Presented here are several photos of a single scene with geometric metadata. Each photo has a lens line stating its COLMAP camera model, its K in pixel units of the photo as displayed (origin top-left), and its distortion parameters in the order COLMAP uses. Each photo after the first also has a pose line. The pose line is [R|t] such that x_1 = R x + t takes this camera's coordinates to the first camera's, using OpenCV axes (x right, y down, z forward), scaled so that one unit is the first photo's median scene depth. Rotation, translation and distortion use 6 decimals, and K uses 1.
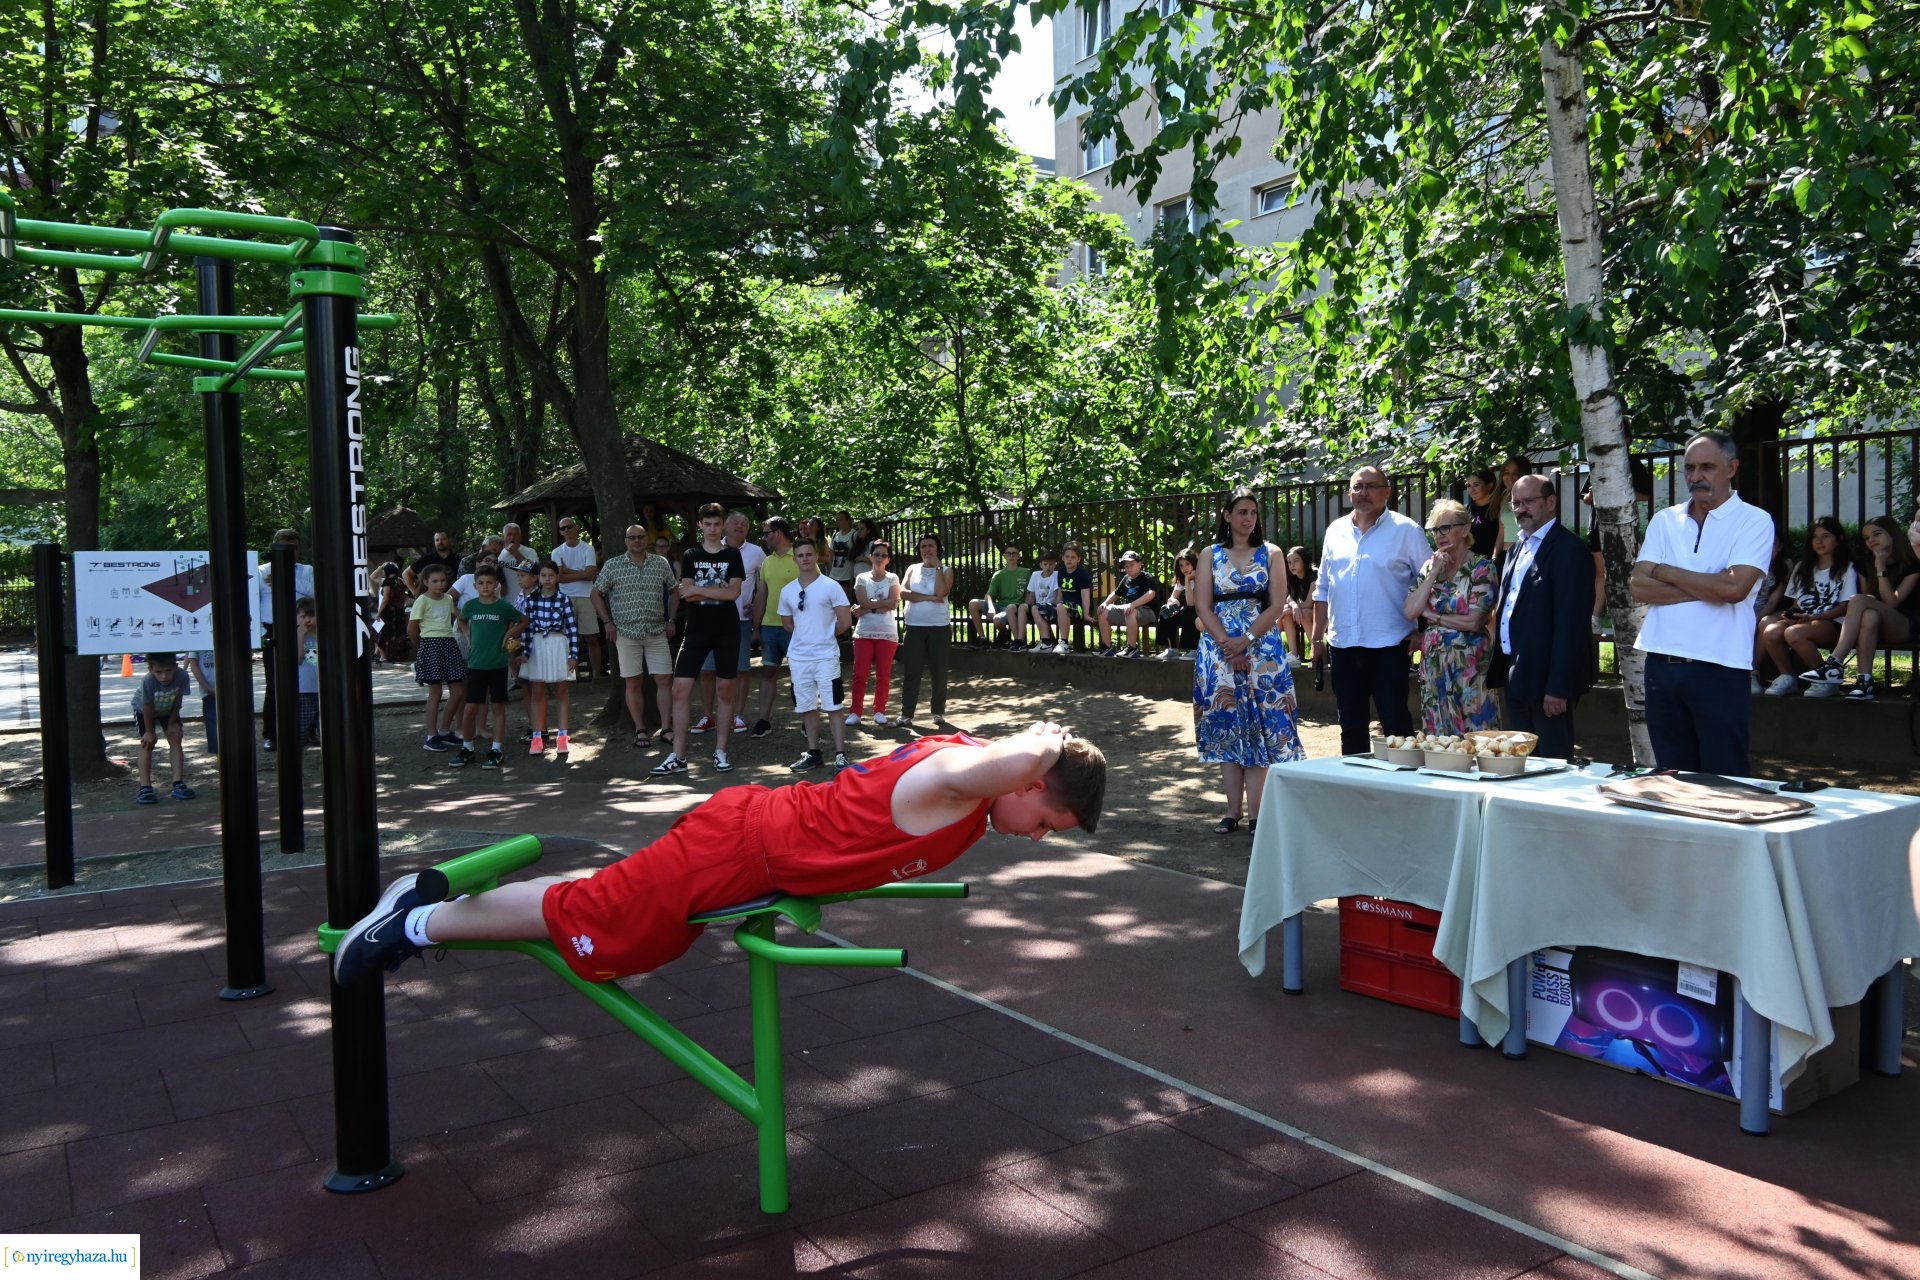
lens RADIAL K [[1492.7, 0, 960.9], [0, 1492.7, 681.2], [0, 0, 1]] dist [-0.091315, 0.168966]
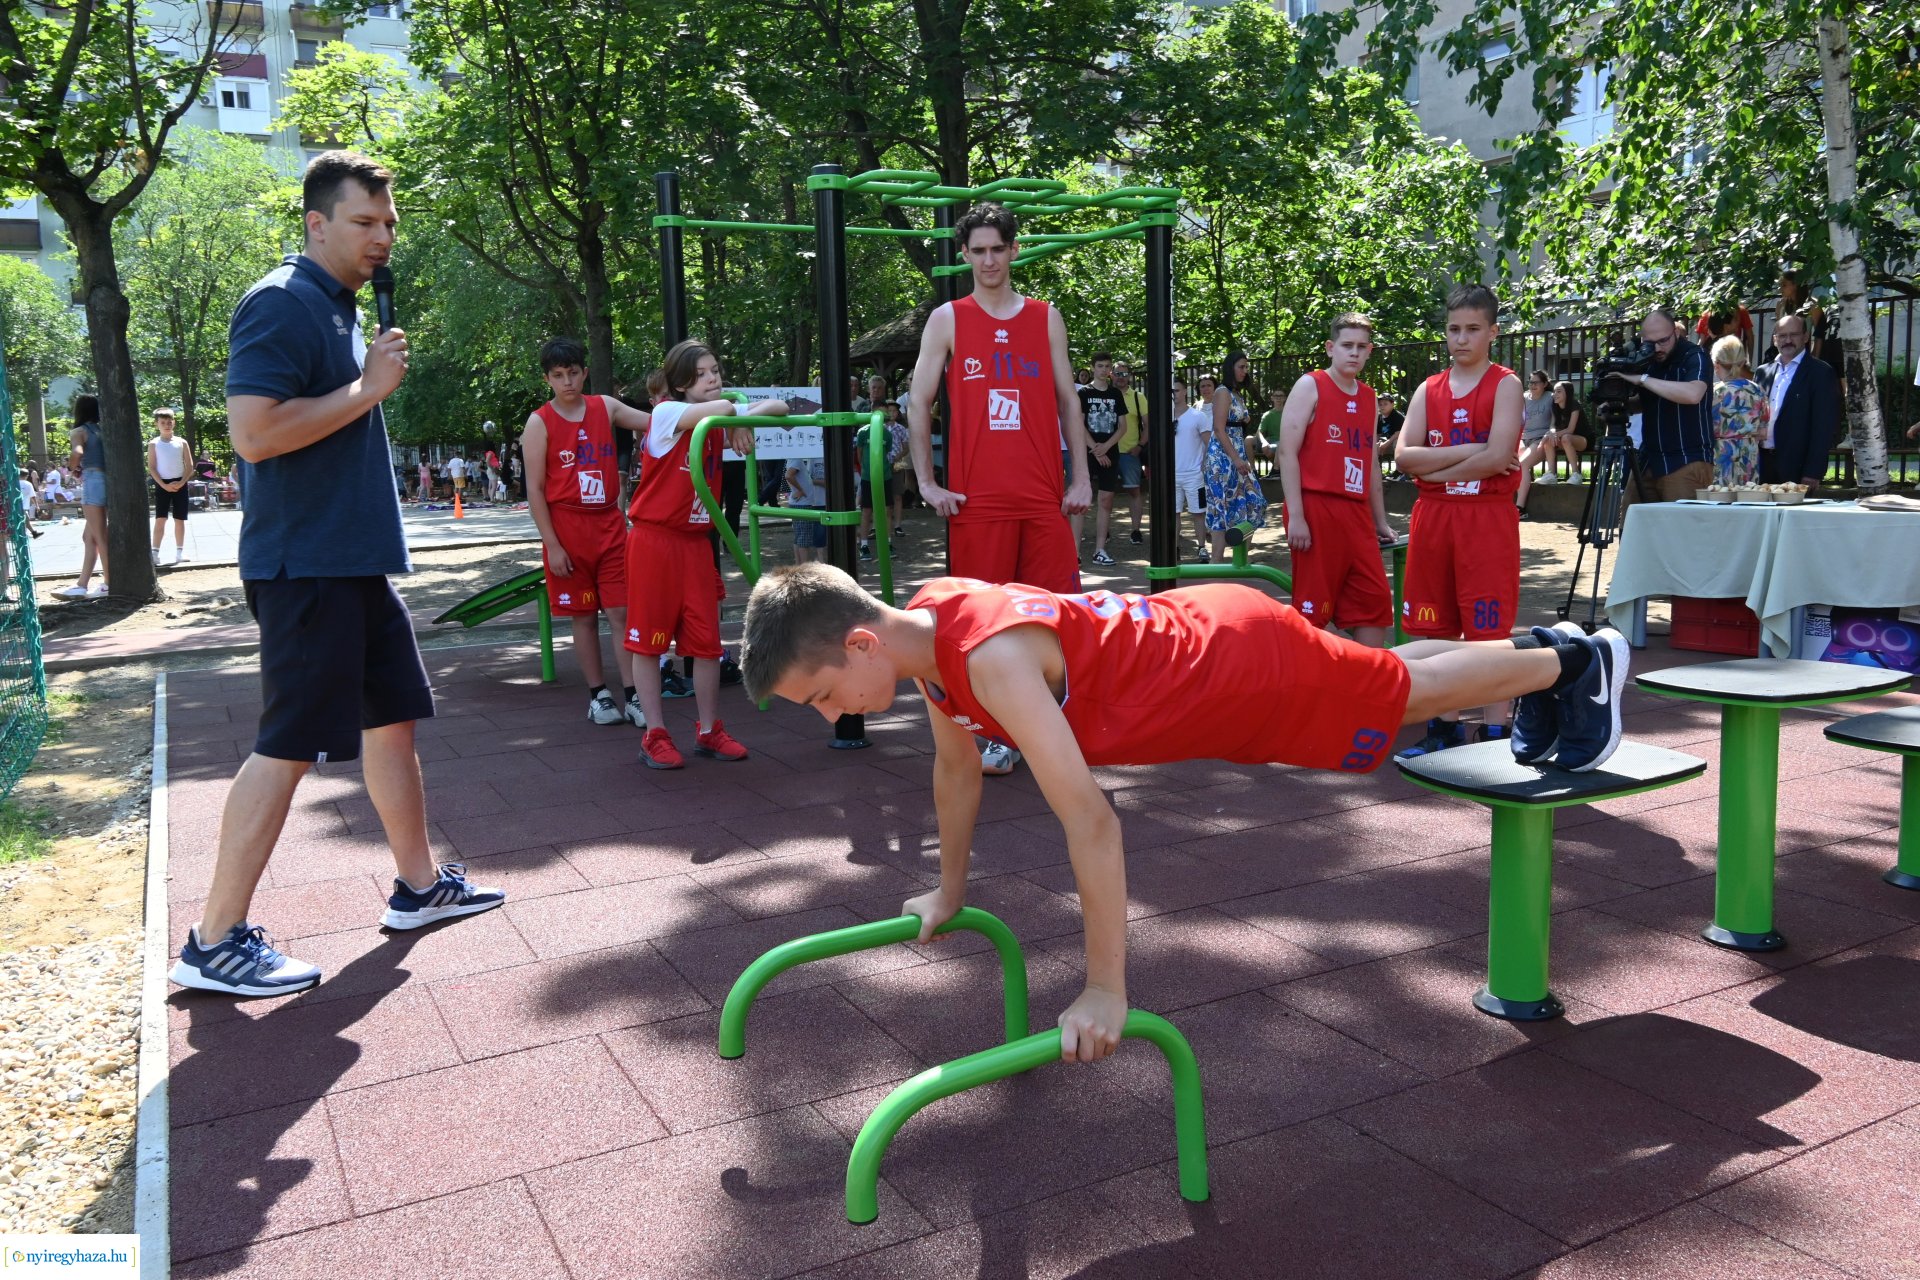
lens RADIAL K [[1464.4, 0, 958.9], [0, 1464.4, 672.9], [0, 0, 1]] dist [0.031923, -0.066505]
pose [[0.994911, 0.005833, -0.100591, -0.249860], [0.003261, 0.995936, 0.090004, 0.066223], [0.100707, -0.089874, 0.990849, -0.469263]]
